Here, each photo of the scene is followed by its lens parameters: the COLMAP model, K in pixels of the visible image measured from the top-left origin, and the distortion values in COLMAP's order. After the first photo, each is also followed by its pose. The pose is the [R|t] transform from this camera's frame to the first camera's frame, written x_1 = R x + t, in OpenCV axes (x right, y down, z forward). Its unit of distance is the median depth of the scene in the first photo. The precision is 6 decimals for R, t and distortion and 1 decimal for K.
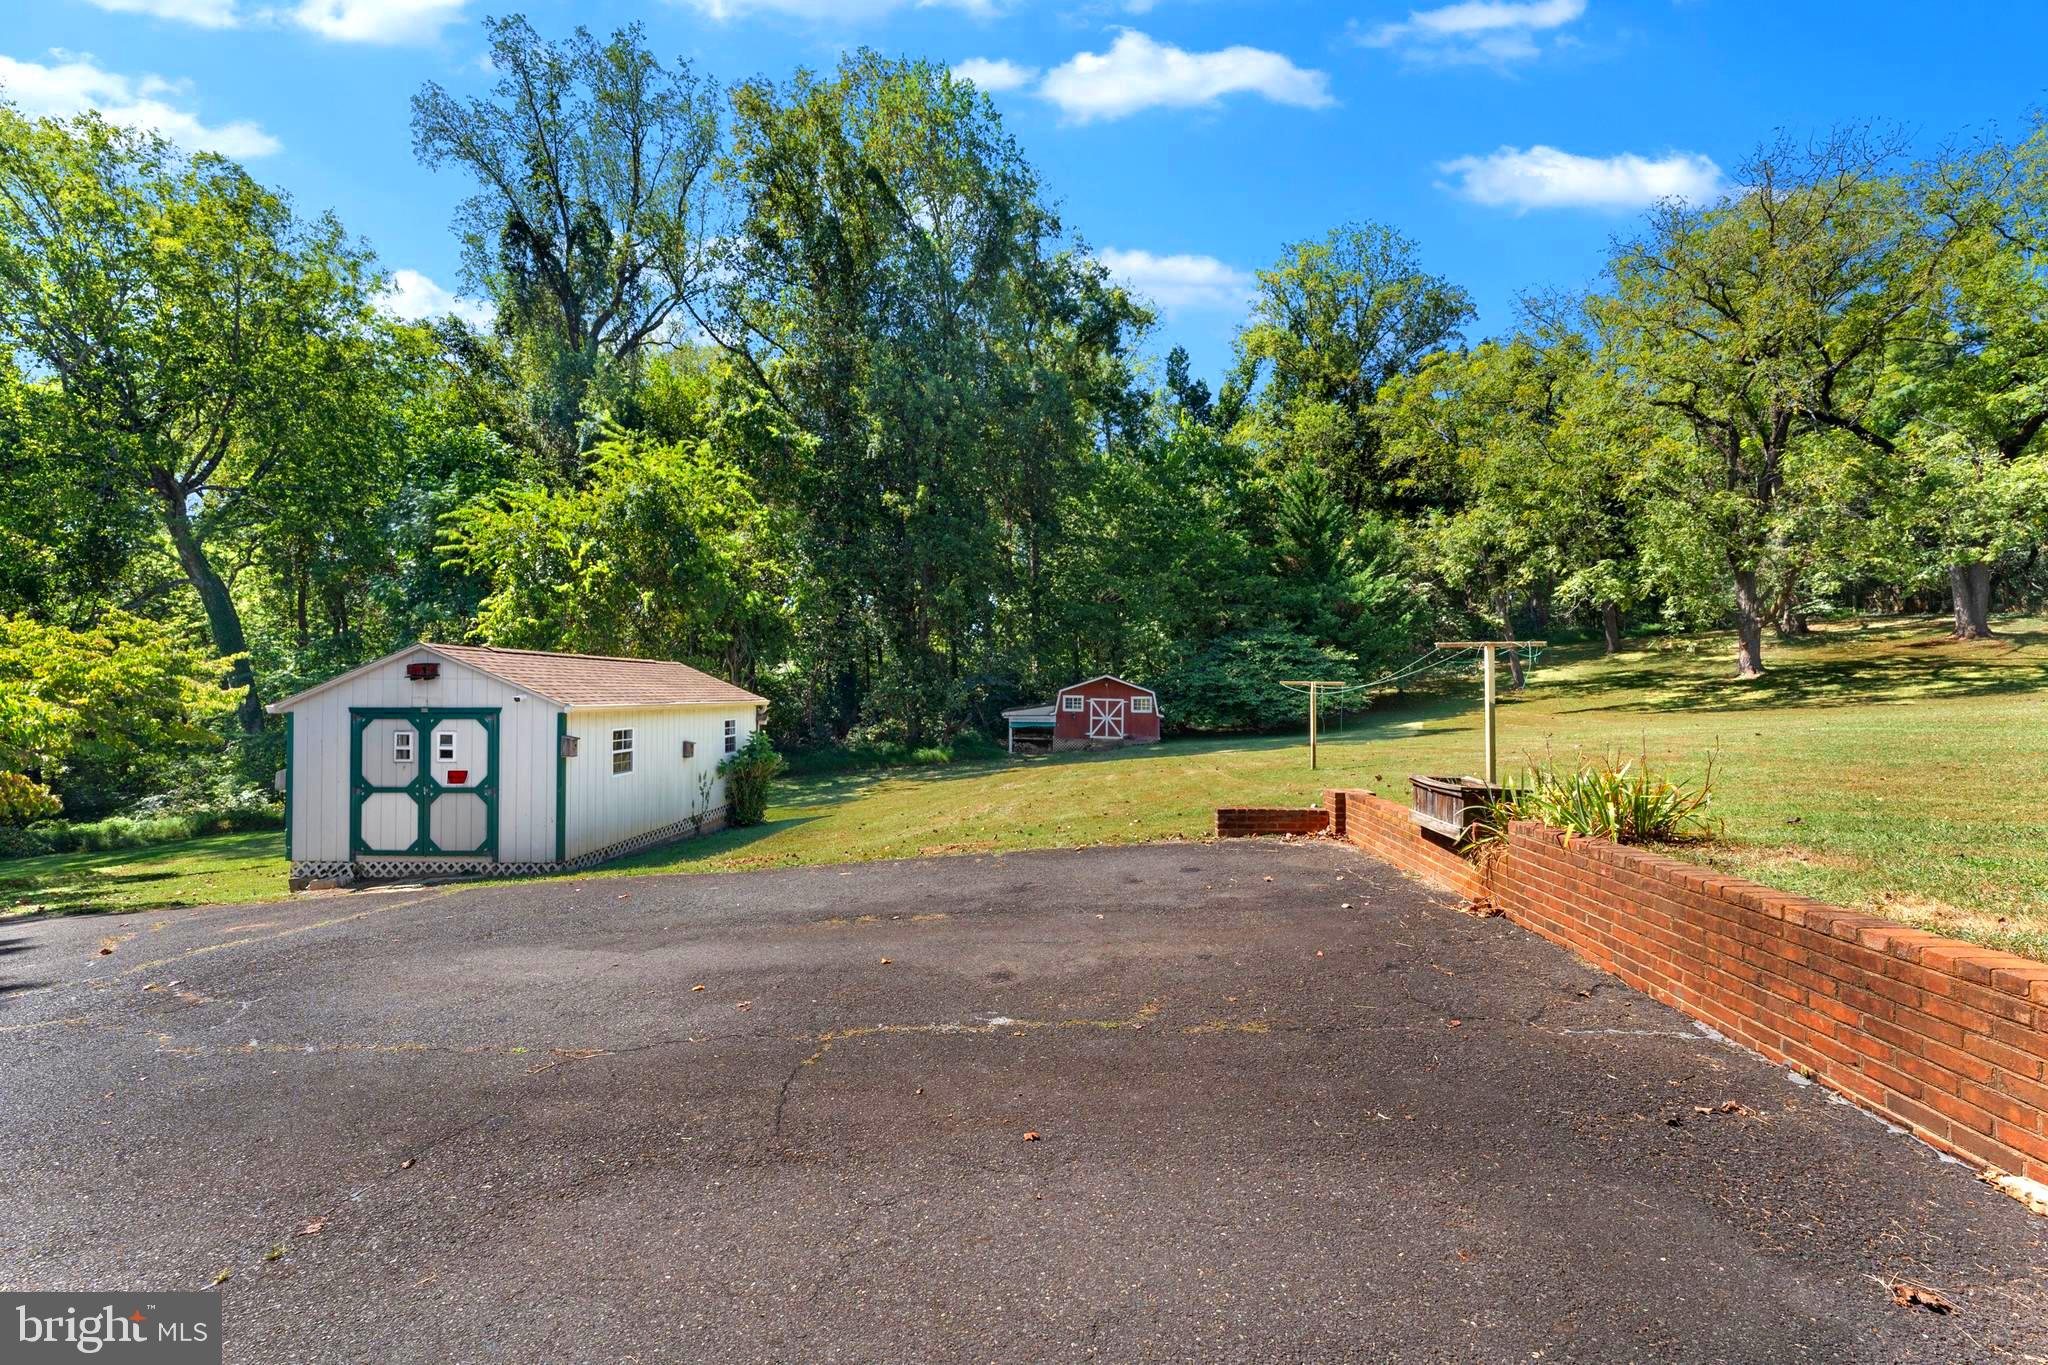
lens RADIAL K [[831.0, 0, 1020.0], [0, 831.0, 677.7], [0, 0, 1]] dist [0.022623, -0.005809]
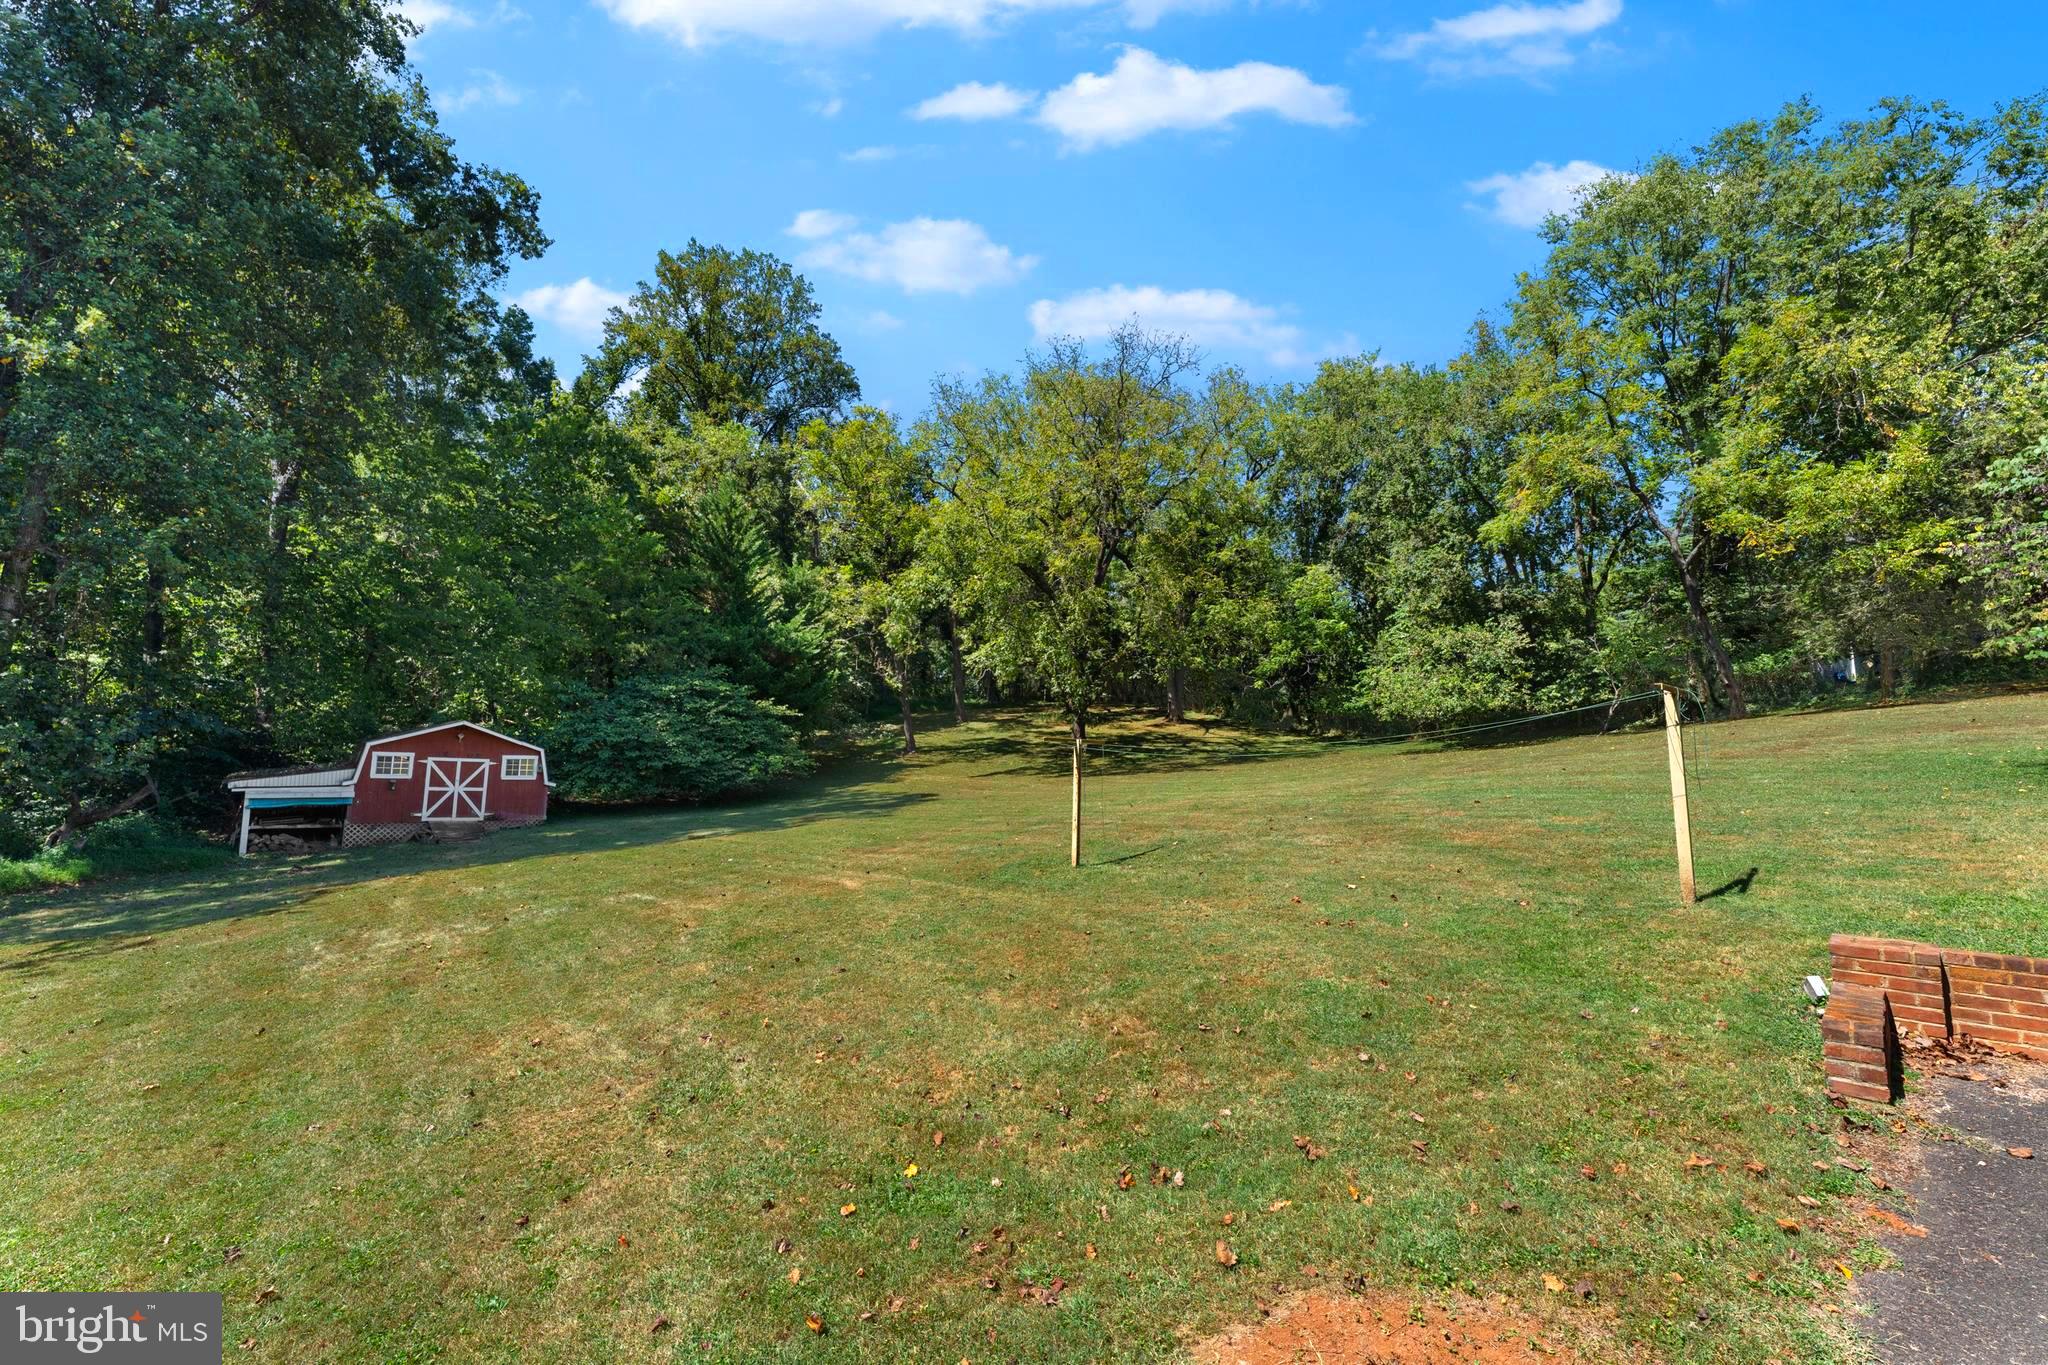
lens RADIAL K [[831.0, 0, 1020.0], [0, 831.0, 677.7], [0, 0, 1]] dist [0.022623, -0.005809]
pose [[0.673285, 0.083931, 0.734604, -0.083001], [-0.029920, 0.995815, -0.086353, 0.006788], [-0.738777, 0.036161, 0.672979, 0.248745]]
